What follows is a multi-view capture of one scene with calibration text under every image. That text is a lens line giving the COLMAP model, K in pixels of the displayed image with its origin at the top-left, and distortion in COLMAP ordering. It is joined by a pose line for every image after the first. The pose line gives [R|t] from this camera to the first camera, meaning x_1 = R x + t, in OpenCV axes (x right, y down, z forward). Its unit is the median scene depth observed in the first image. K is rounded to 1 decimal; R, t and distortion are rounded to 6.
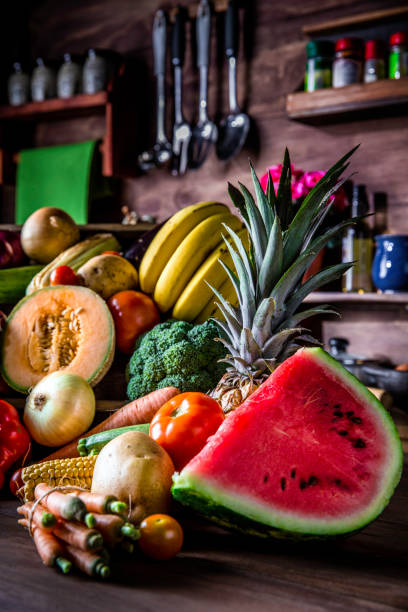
lens RADIAL K [[897.5, 0, 194.4], [0, 897.5, 303.9], [0, 0, 1]] dist [0.114341, 0.000000]
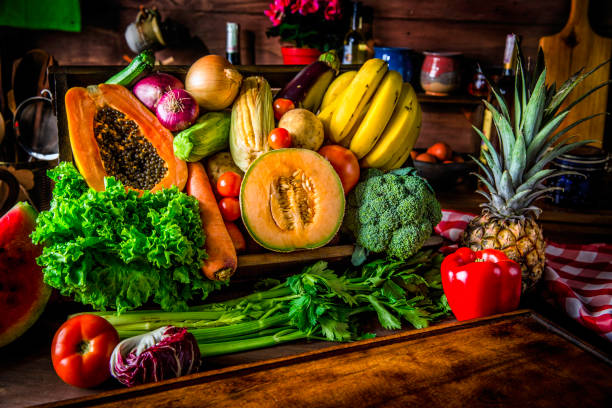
lens RADIAL K [[645.8, 0, 306.0], [0, 645.8, 212.2], [0, 0, 1]] dist [0.016012, 0.000000]
pose [[0.860681, -0.142547, 0.488782, -0.540833], [-0.022267, 0.948551, 0.315842, -0.203063], [-0.508657, -0.282722, 0.813226, 0.325509]]
